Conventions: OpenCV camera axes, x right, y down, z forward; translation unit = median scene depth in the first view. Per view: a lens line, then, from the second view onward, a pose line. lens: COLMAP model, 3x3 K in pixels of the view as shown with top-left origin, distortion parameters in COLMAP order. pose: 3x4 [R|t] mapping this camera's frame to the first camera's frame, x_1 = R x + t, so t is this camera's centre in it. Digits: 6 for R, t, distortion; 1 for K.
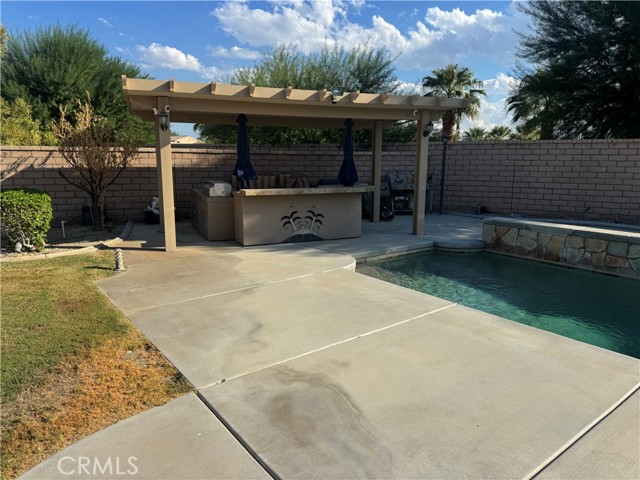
lens RADIAL K [[448.3, 0, 320.0], [0, 448.3, 240.0], [0, 0, 1]] dist [0.001842, -0.004463]
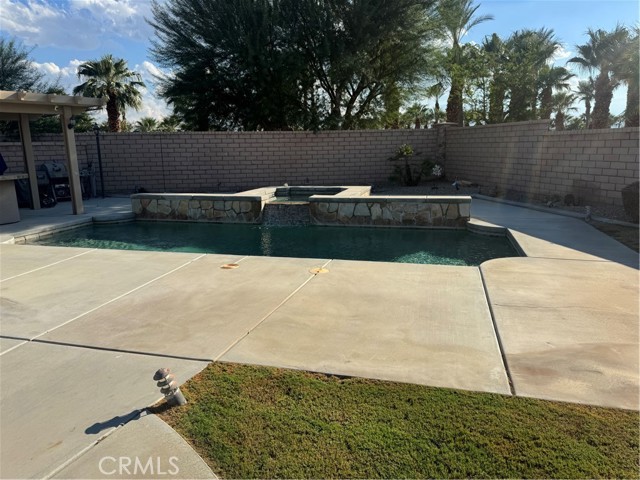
lens RADIAL K [[467.9, 0, 320.0], [0, 467.9, 240.0], [0, 0, 1]] dist [0.047267, 0.000044]
pose [[0.803497, -0.137071, 0.579314, 0.001547], [0.129749, 0.990059, 0.054298, 0.050029], [-0.580998, 0.031537, 0.813294, -0.258721]]
